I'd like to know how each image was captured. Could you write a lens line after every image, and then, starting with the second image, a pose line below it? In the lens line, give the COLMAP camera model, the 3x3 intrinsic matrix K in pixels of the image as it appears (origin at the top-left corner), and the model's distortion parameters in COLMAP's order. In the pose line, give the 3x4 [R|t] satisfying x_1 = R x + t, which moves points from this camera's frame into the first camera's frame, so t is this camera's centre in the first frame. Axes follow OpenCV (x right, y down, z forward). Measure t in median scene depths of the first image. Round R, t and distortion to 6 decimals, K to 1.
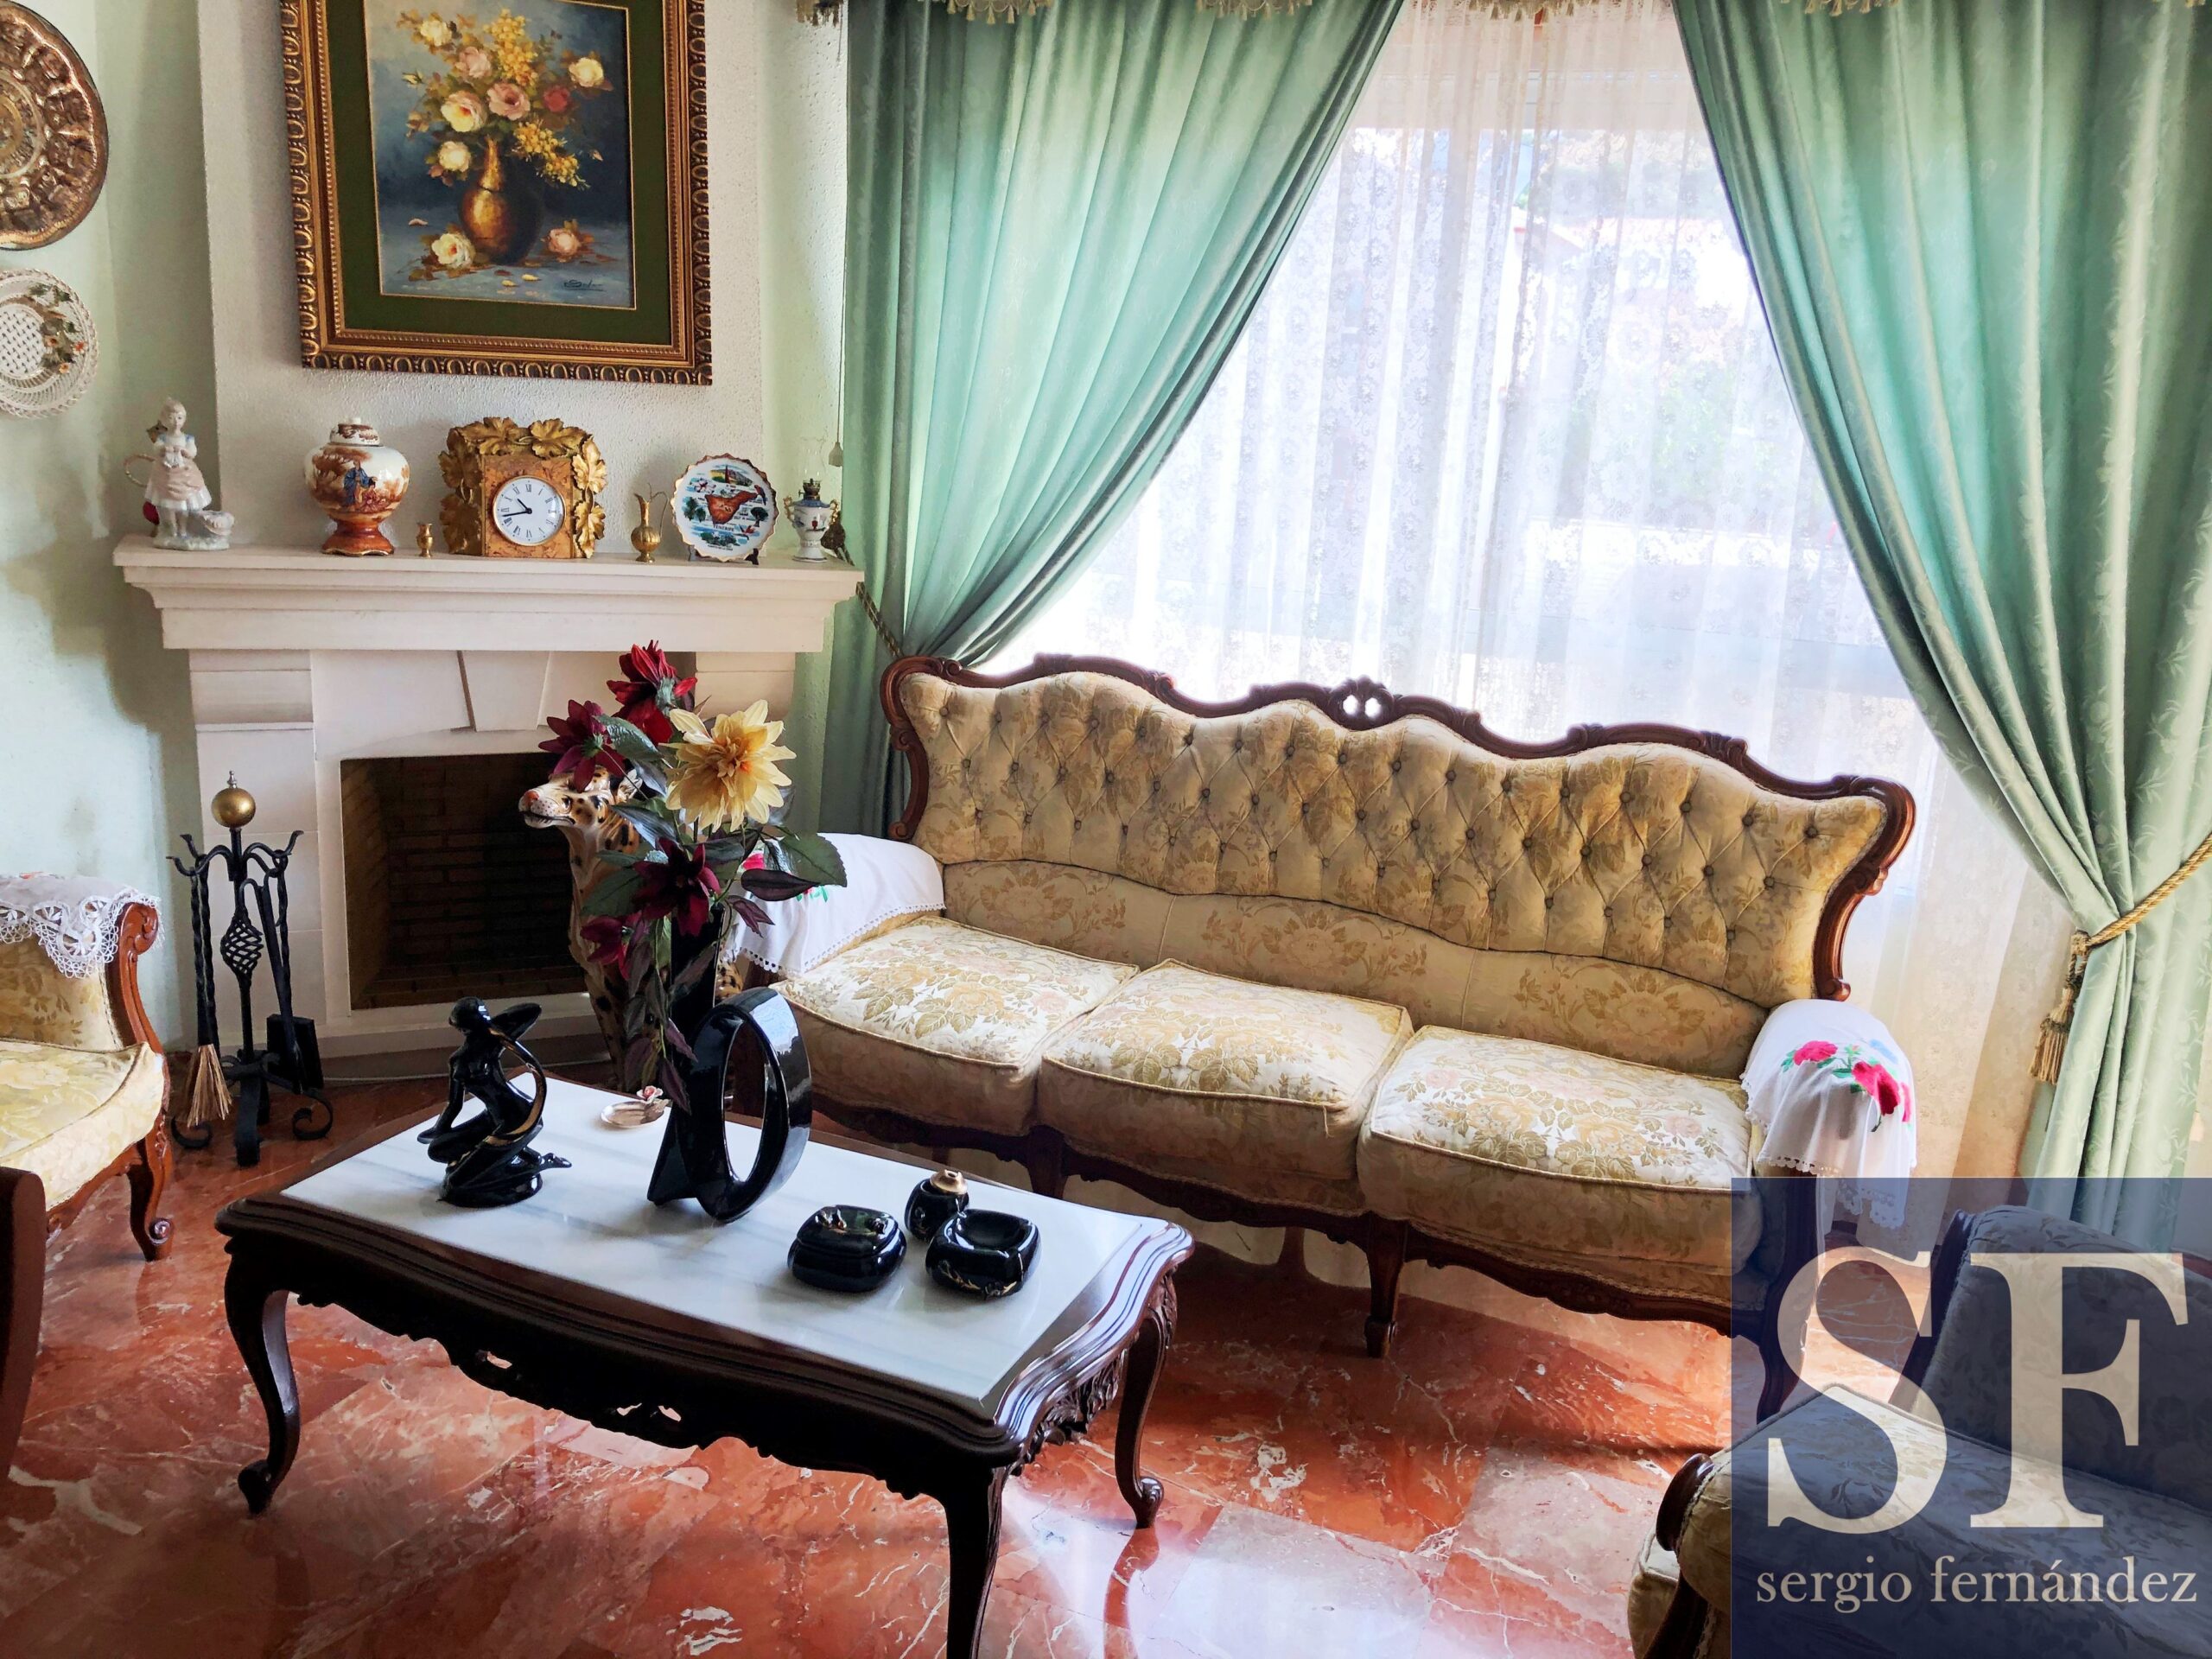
lens RADIAL K [[1786.0, 0, 1115.4], [0, 1786.0, 819.9], [0, 0, 1]] dist [0.003719, 0.019312]
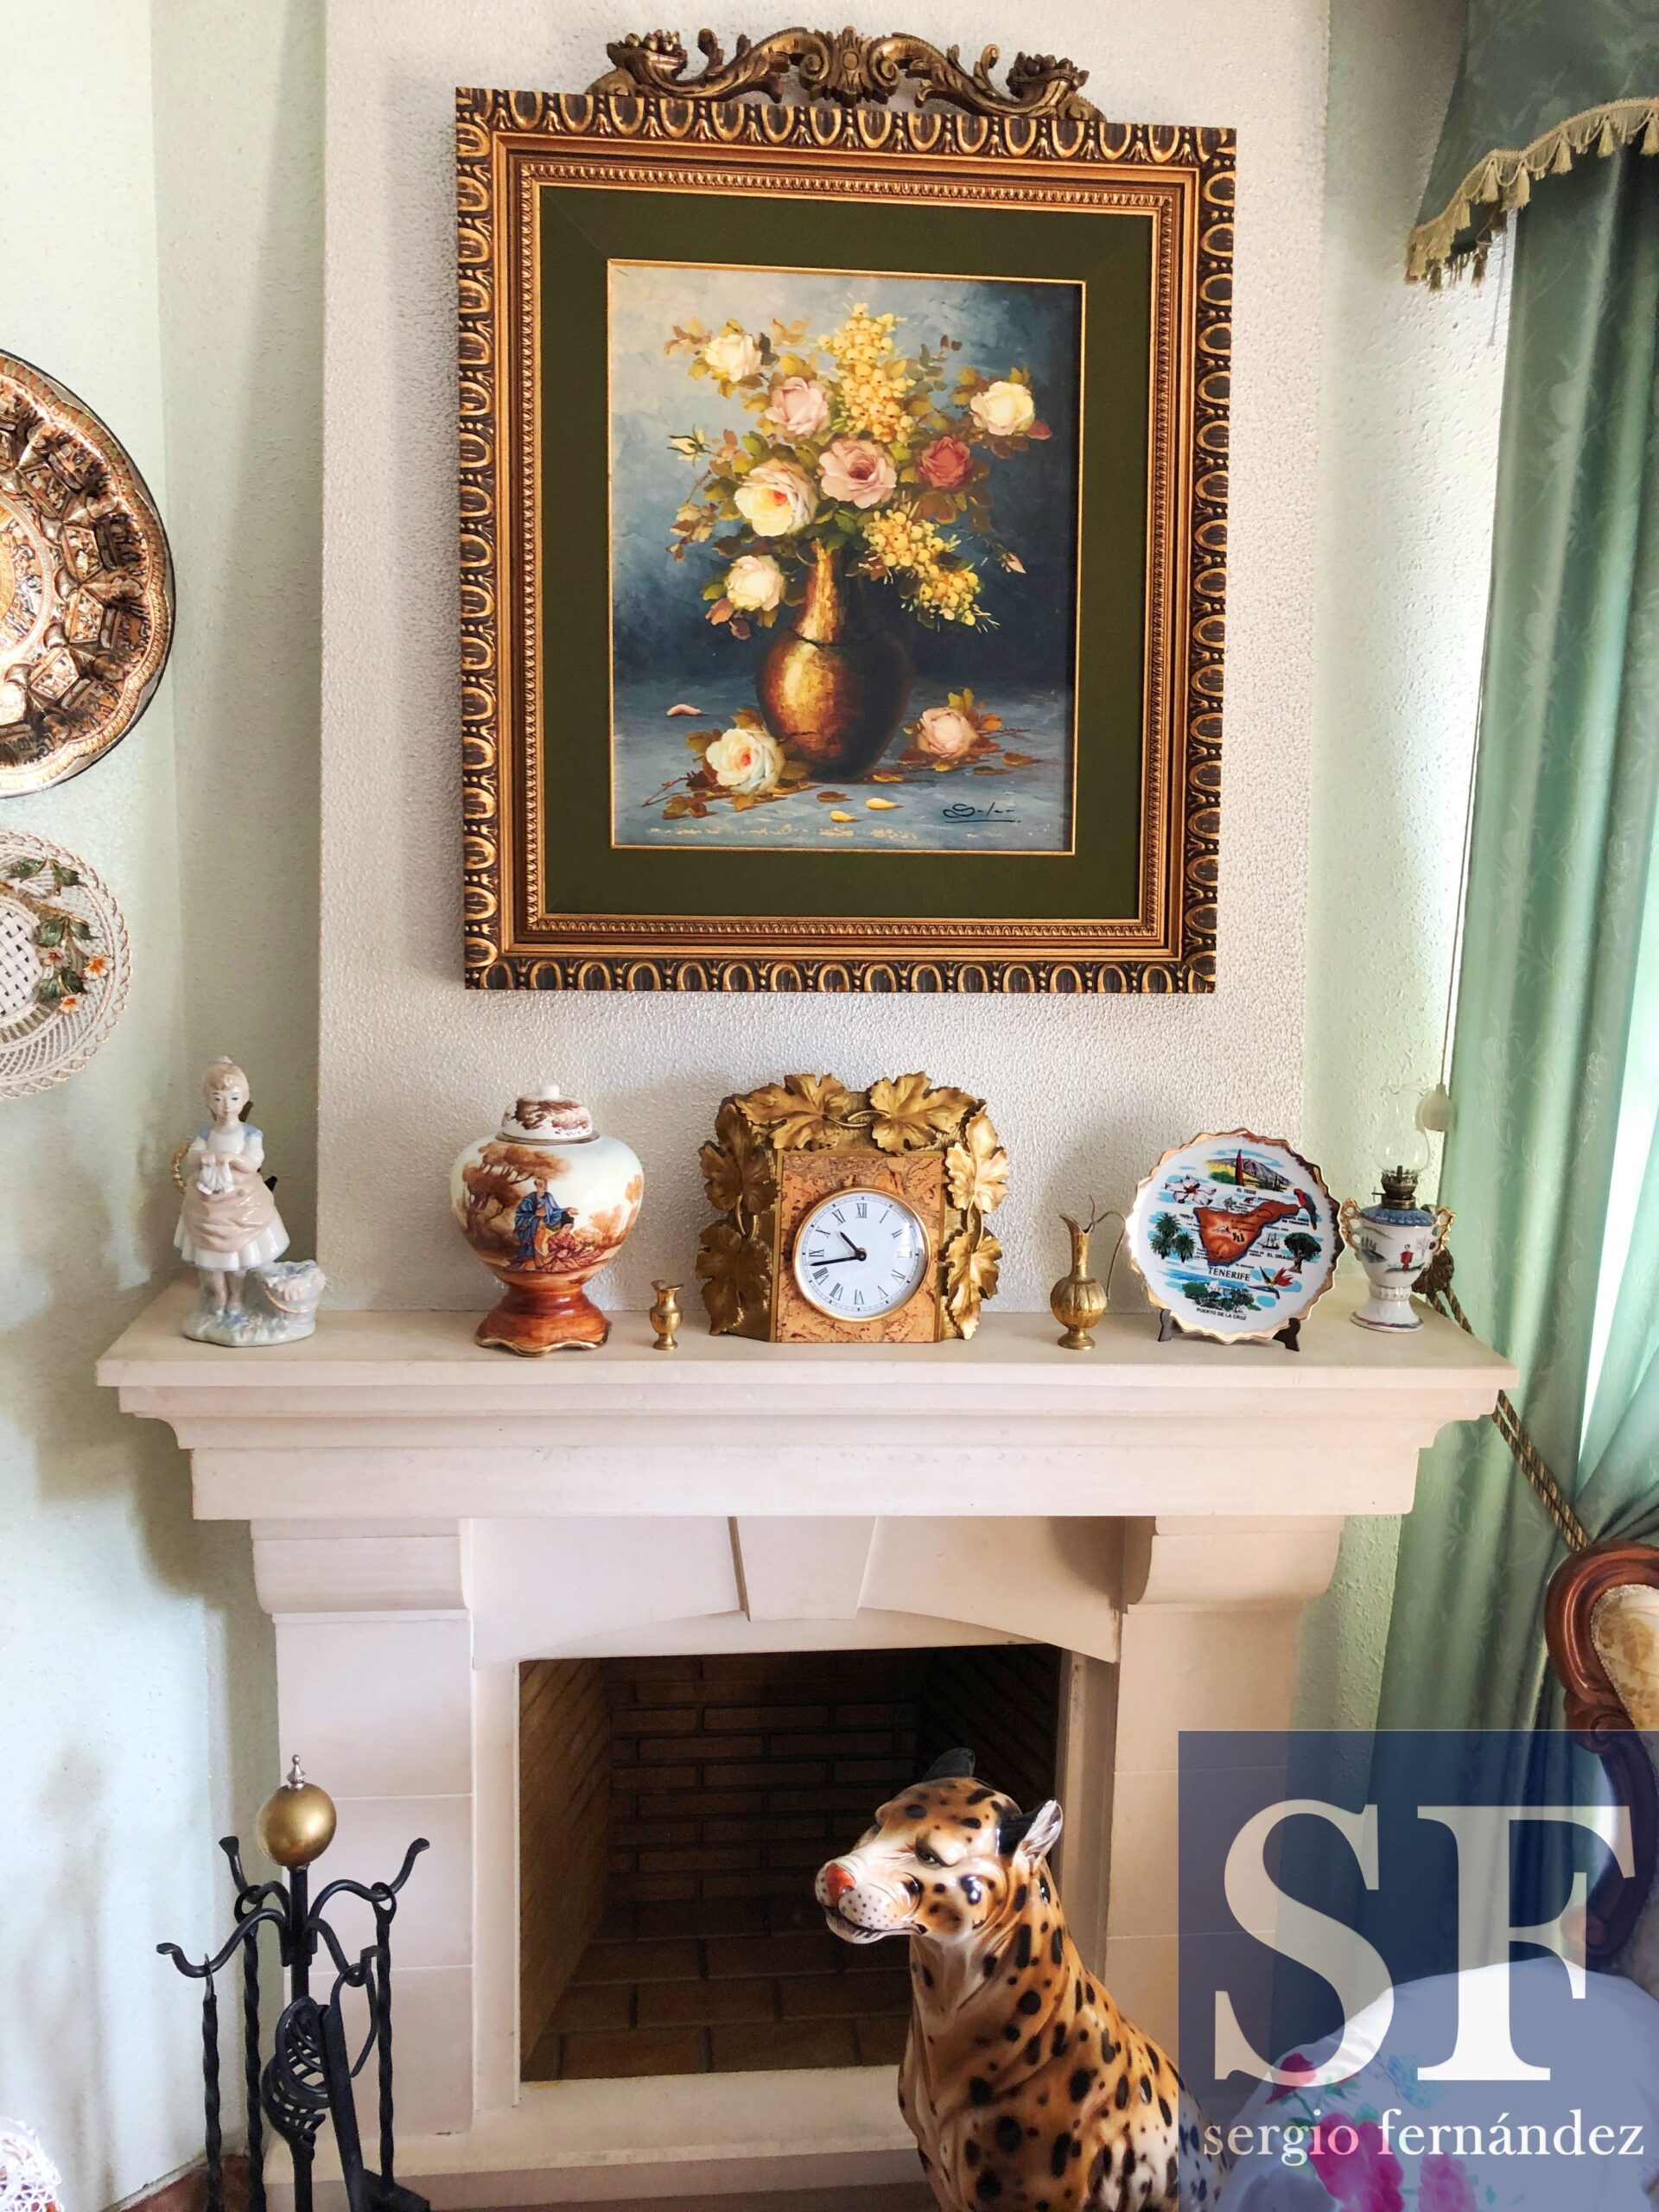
lens RADIAL K [[1786.3, 0, 879.0], [0, 1786.3, 1112.6], [0, 0, 1]] dist [0.094044, -0.207506]
pose [[0.955517, 0.011998, -0.294692, -0.175429], [-0.040375, 0.995087, -0.090398, -0.168572], [0.292159, 0.098275, 0.951307, 0.519411]]
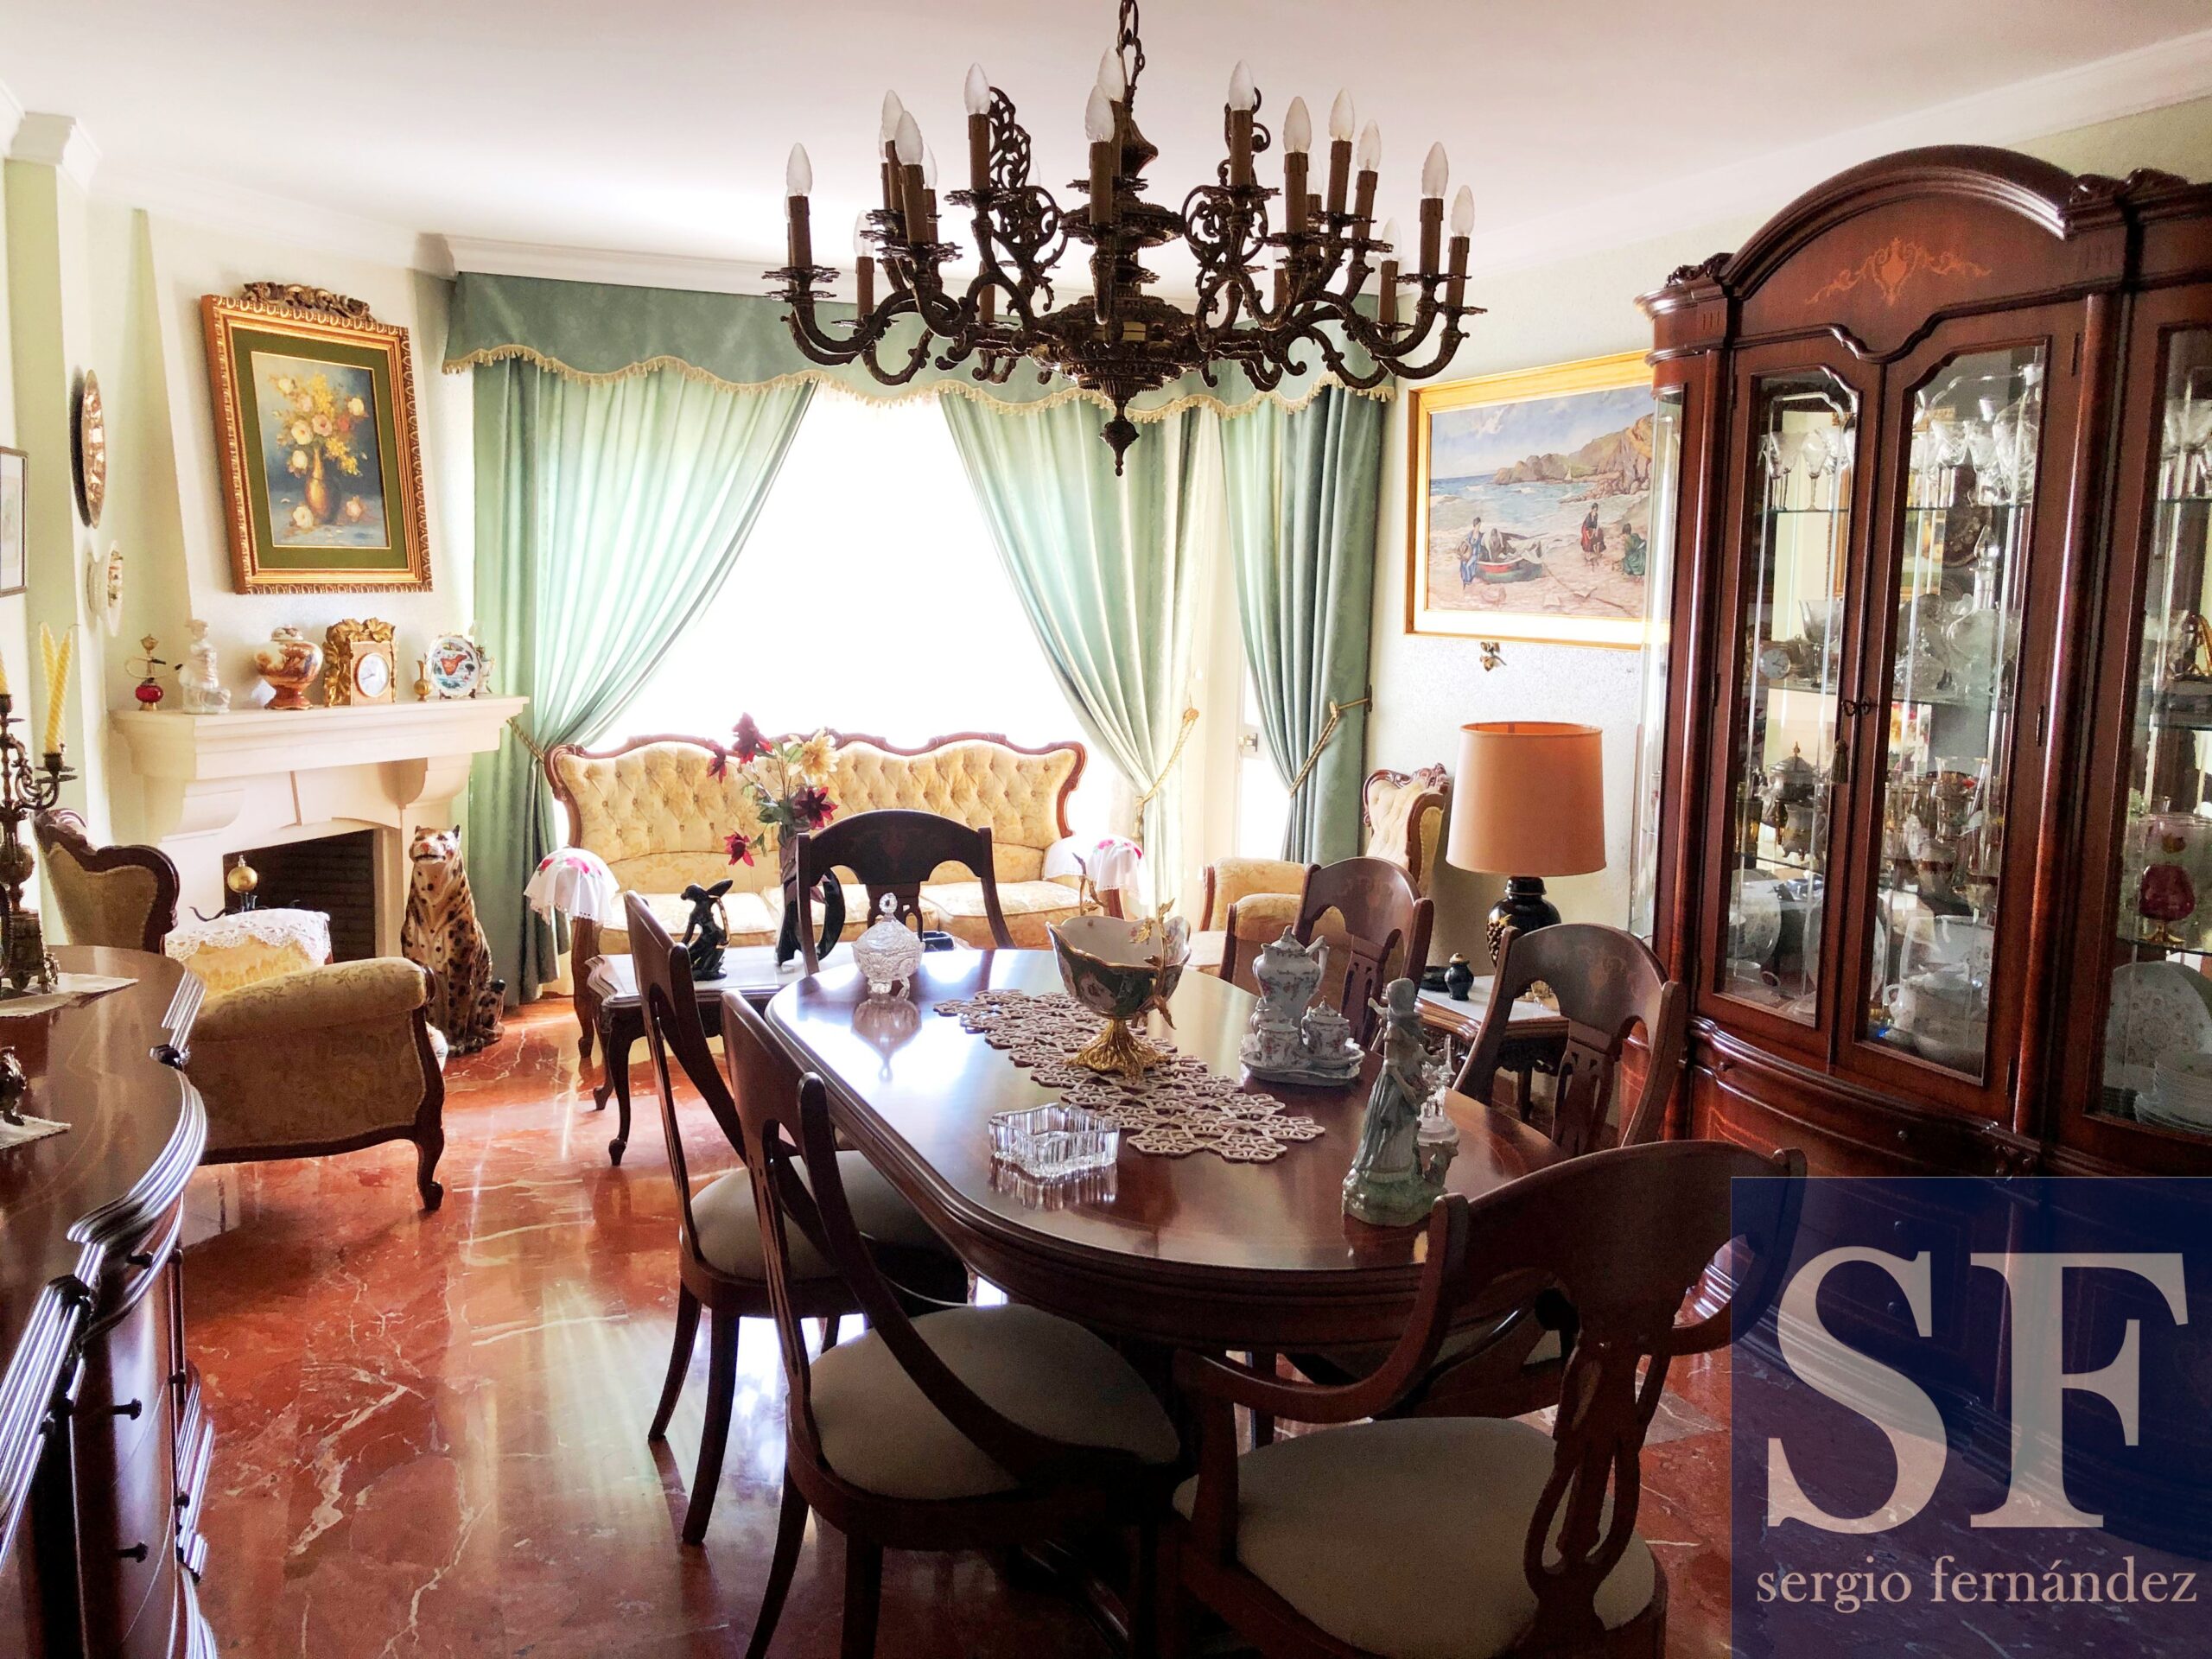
lens RADIAL K [[1842.1, 0, 1106.0], [0, 1842.1, 829.5], [0, 0, 1]] dist [0.013355, 0.002620]
pose [[0.713786, -0.134320, 0.687363, -1.023895], [0.179122, 0.983807, 0.006241, 0.072122], [-0.677071, 0.118667, 0.726287, -0.640042]]
